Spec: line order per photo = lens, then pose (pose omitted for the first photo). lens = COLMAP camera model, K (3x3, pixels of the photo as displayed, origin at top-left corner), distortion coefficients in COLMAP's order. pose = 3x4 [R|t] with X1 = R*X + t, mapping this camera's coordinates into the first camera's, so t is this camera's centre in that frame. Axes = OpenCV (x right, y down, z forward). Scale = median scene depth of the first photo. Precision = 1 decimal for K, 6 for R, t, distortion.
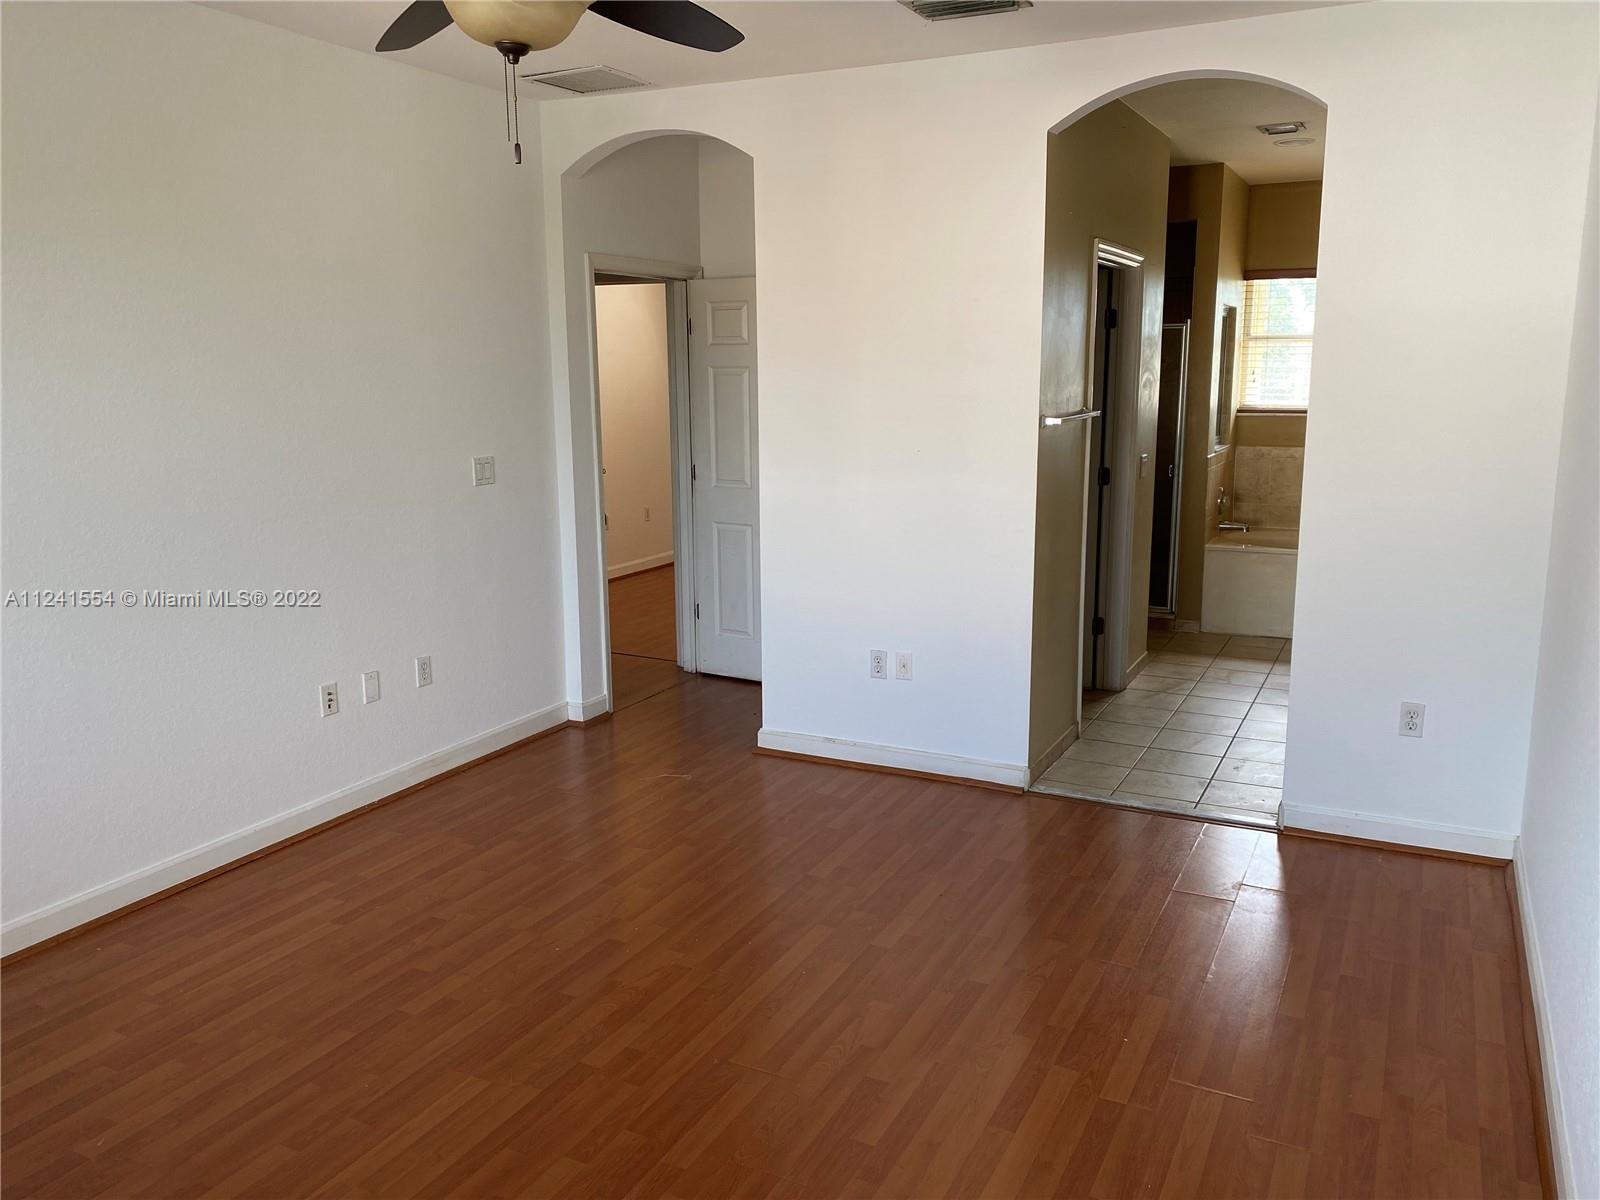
lens RADIAL K [[1244.6, 0, 803.2], [0, 1244.6, 600.4], [0, 0, 1]] dist [0.042186, -0.054597]
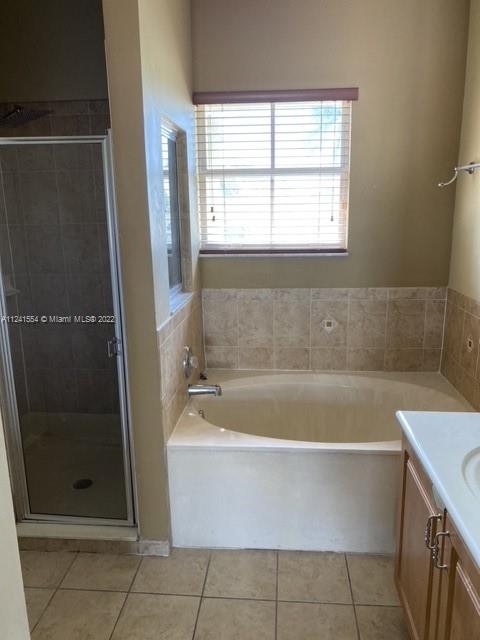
lens RADIAL K [[497.9, 0, 239.4], [0, 497.9, 321.0], [0, 0, 1]] dist [0.042186, -0.054597]
pose [[0.930777, -0.086597, 0.355183, 0.242362], [0.074502, 0.996083, 0.047619, -0.117620], [-0.357916, -0.017861, 0.933583, 0.653876]]
